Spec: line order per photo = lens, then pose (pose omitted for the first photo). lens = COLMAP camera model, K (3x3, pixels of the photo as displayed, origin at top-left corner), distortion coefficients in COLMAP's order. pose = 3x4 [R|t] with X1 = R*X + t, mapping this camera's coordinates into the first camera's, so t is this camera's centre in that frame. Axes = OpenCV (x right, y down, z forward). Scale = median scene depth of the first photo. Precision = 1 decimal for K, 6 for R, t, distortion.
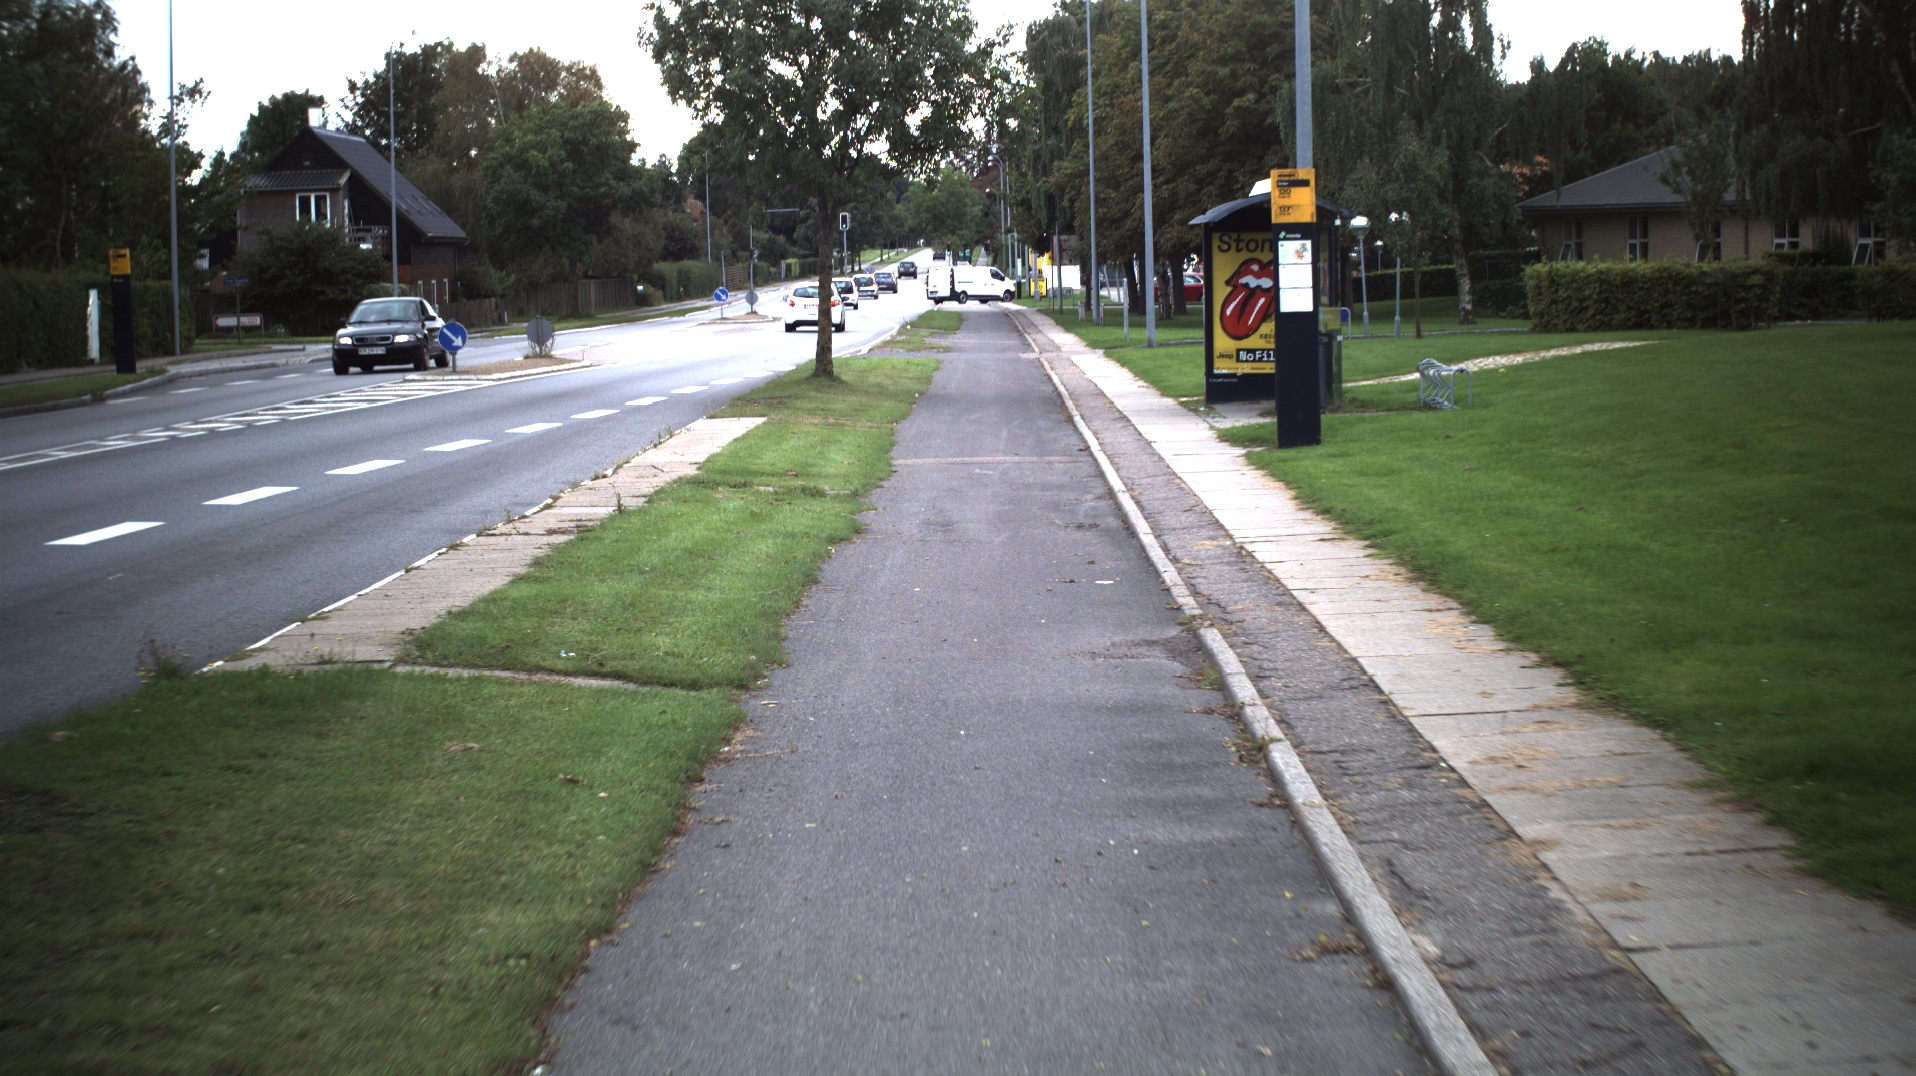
lens RADIAL K [[3088.0, 0, 958.0], [0, 3088.0, 538.0], [0, 0, 1]] dist [-0.290347, 0.518936]
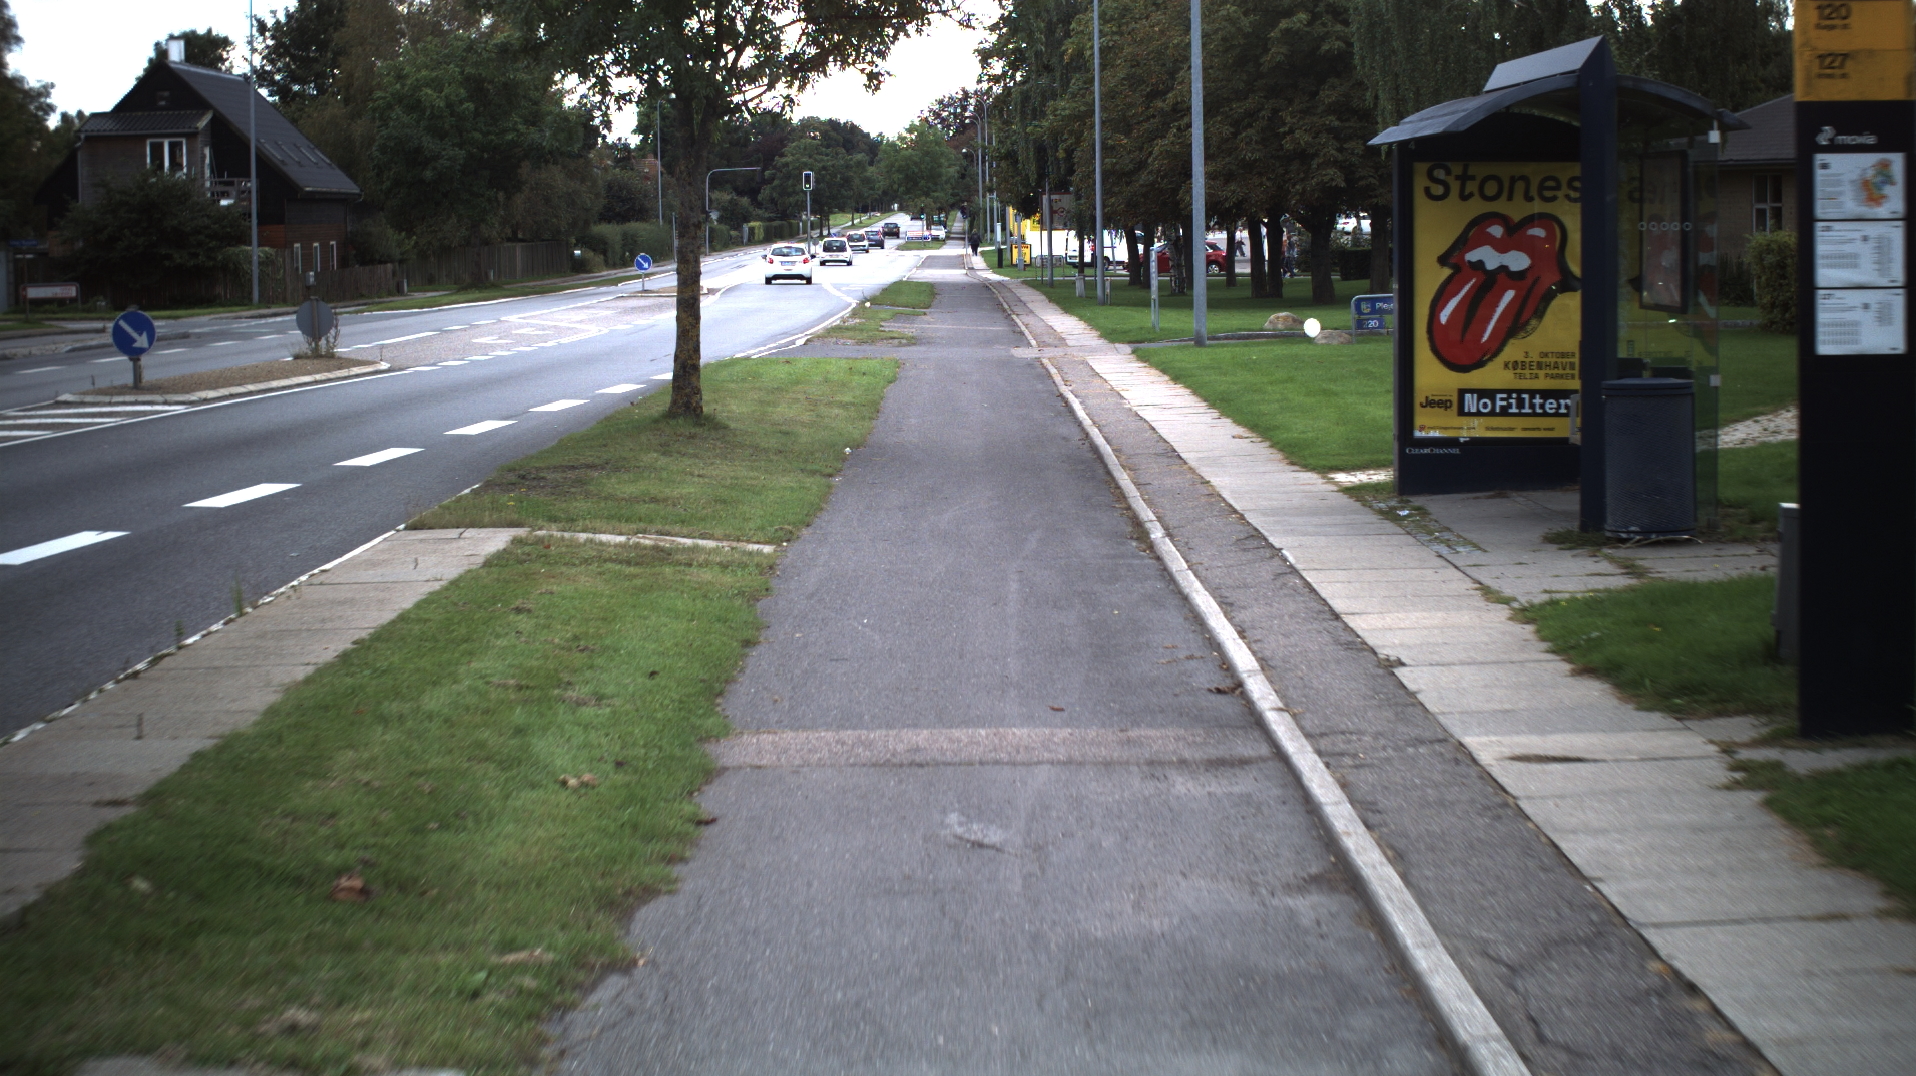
lens RADIAL K [[3088.0, 0, 958.0], [0, 3088.0, 538.0], [0, 0, 1]] dist [-0.290347, 0.518936]
pose [[0.999940, 0.006630, 0.008669, 0.001478], [-0.006726, 0.999915, 0.011157, -0.023417], [-0.008595, -0.011214, 0.999900, 0.274601]]
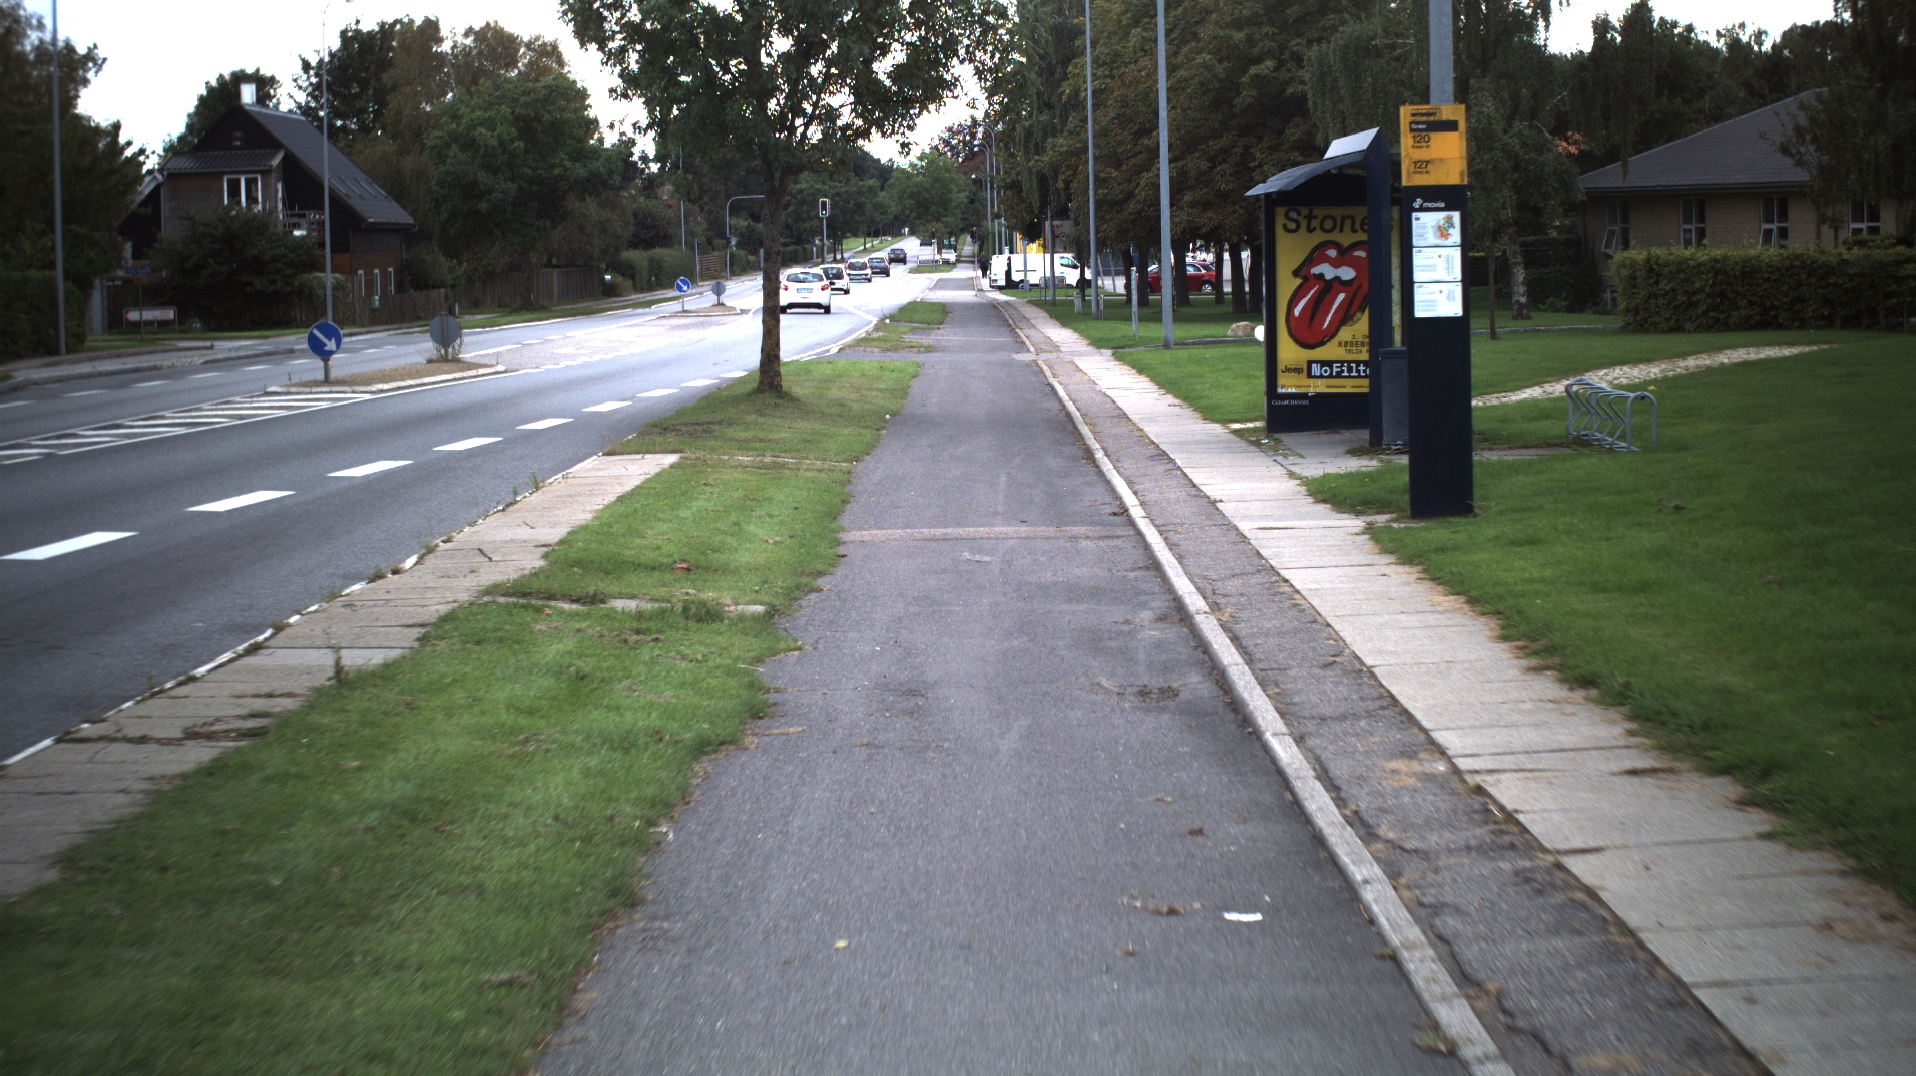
lens RADIAL K [[3088.0, 0, 958.0], [0, 3088.0, 538.0], [0, 0, 1]] dist [-0.290347, 0.518936]
pose [[0.999989, -0.000543, 0.004710, 0.000530], [0.000526, 0.999993, 0.003660, -0.011577], [-0.004712, -0.003657, 0.999982, 0.137199]]
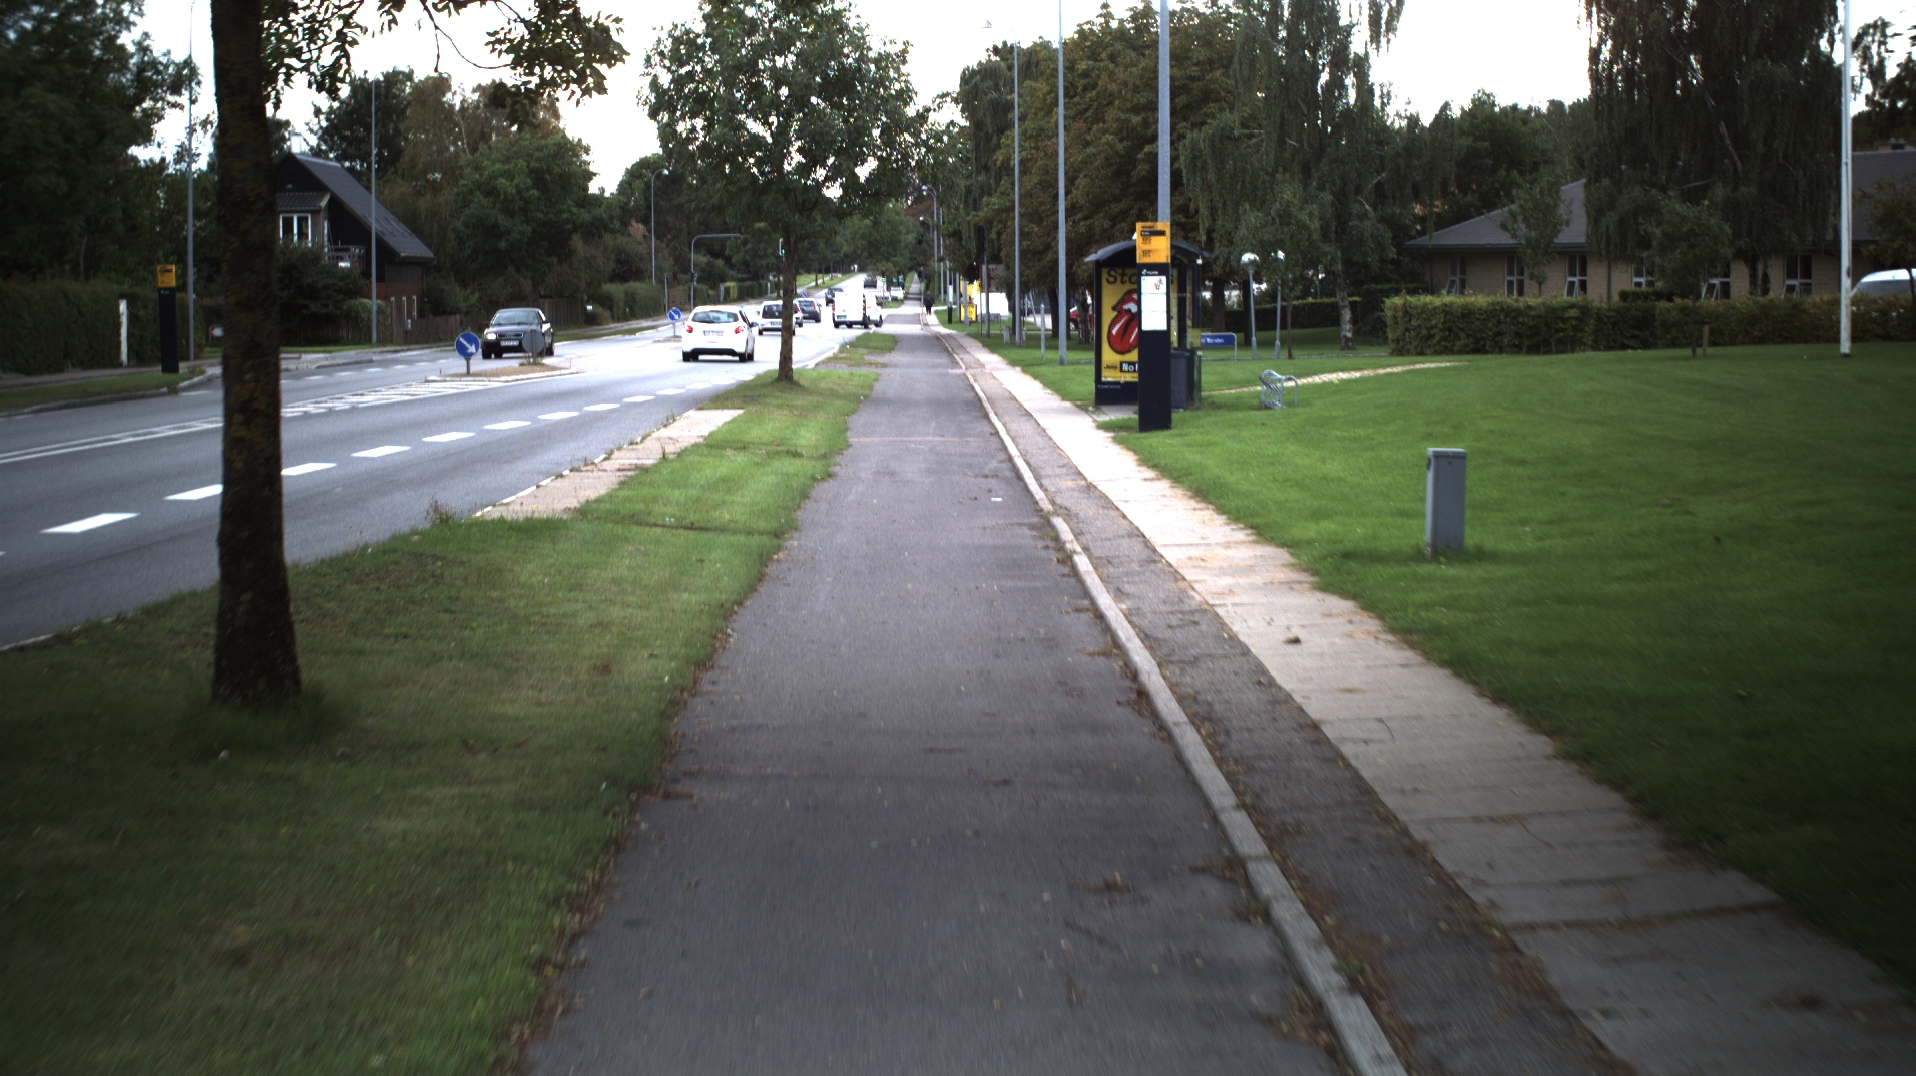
lens RADIAL K [[3088.0, 0, 958.0], [0, 3088.0, 538.0], [0, 0, 1]] dist [-0.290347, 0.518936]
pose [[0.999630, 0.014433, 0.023070, -0.001755], [-0.014238, 0.999862, -0.008612, 0.012173], [-0.023192, 0.008280, 0.999697, -0.138214]]
